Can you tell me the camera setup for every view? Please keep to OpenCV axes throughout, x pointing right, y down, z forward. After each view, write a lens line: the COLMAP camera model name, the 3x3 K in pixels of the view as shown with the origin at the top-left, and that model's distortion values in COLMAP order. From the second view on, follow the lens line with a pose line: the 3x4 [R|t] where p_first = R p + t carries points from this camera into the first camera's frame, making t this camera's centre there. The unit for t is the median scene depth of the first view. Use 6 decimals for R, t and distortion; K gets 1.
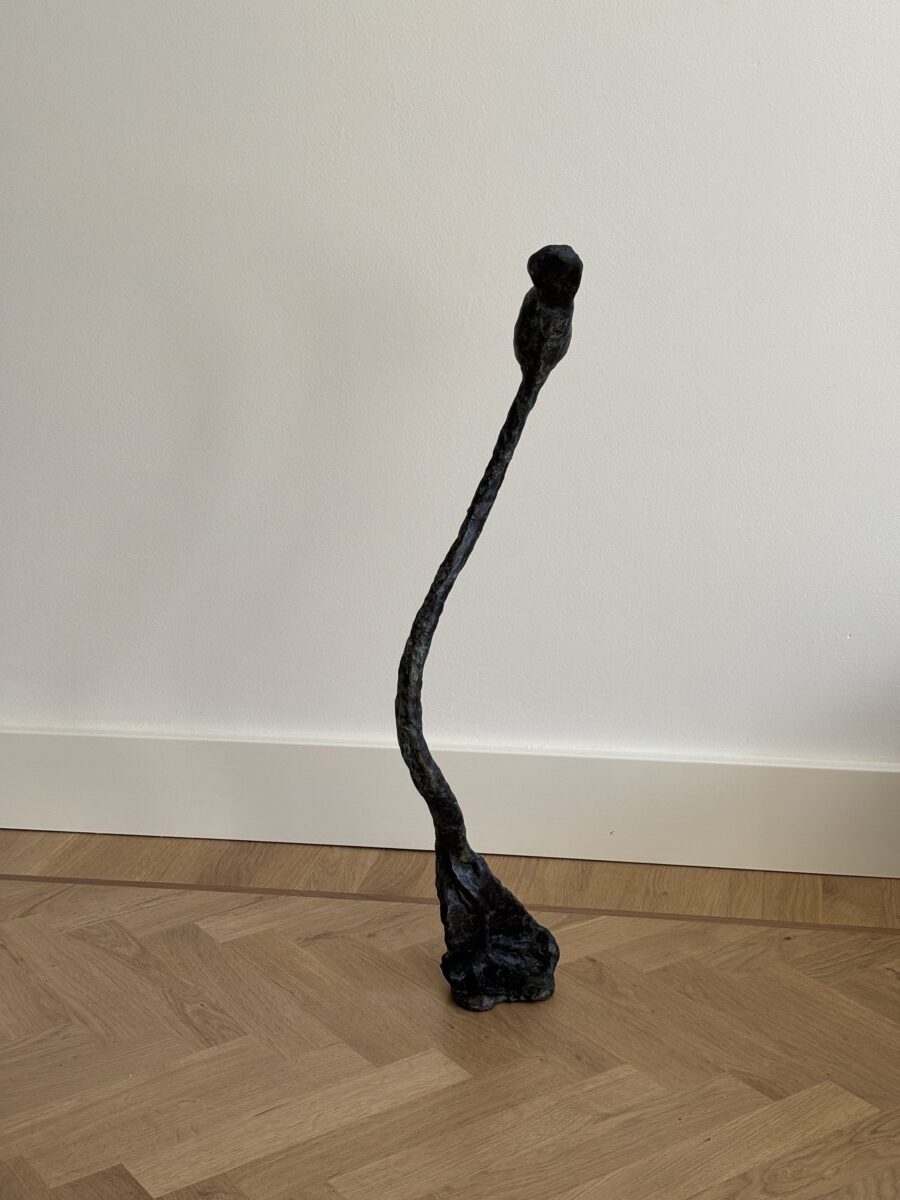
lens RADIAL K [[1846.0, 0, 448.6], [0, 1846.0, 606.5], [0, 0, 1]] dist [0.108817, 0.000000]
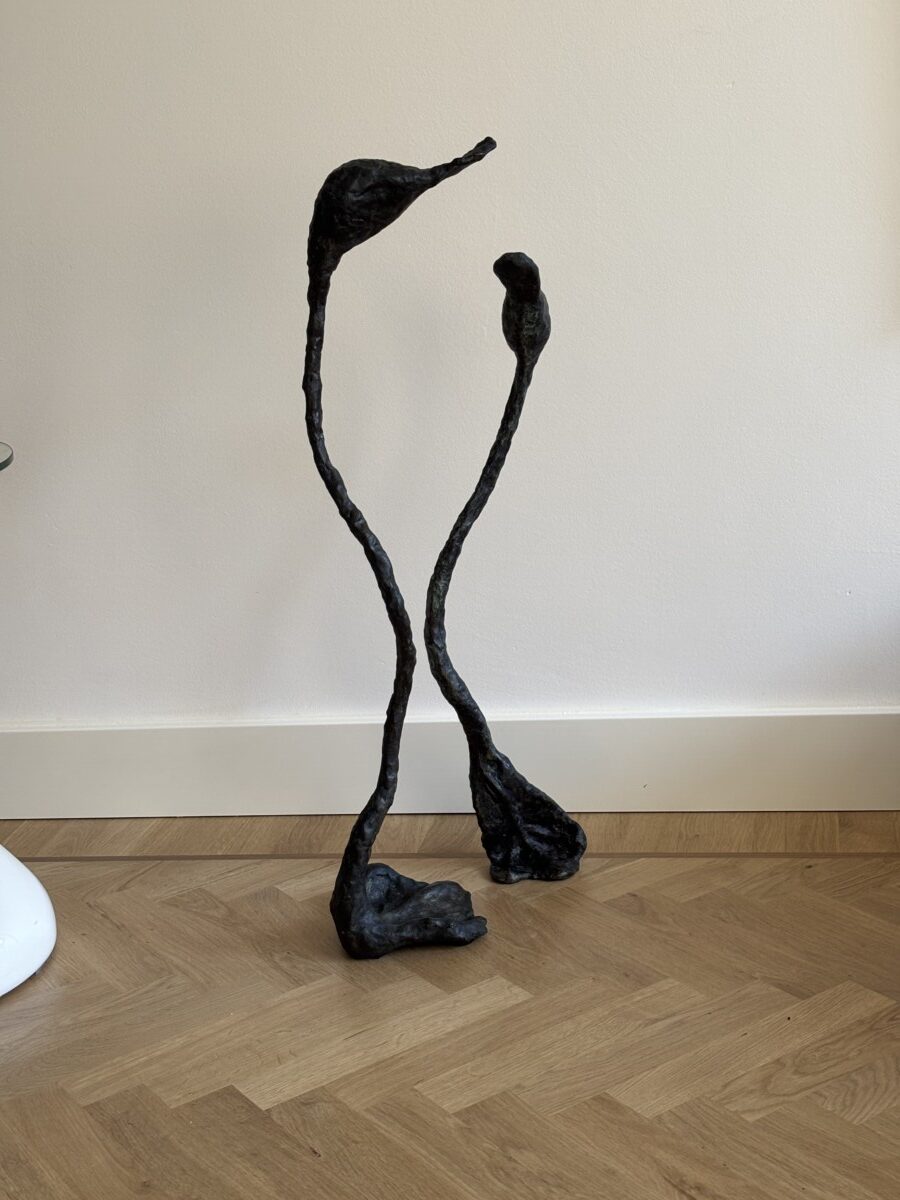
lens RADIAL K [[1846.0, 0, 450.1], [0, 1846.0, 607.1], [0, 0, 1]] dist [0.108817, 0.000000]
pose [[0.998045, -0.061318, -0.012080, -0.008922], [0.061207, 0.998081, -0.009372, 0.022166], [0.012631, 0.008614, 0.999883, -0.117549]]
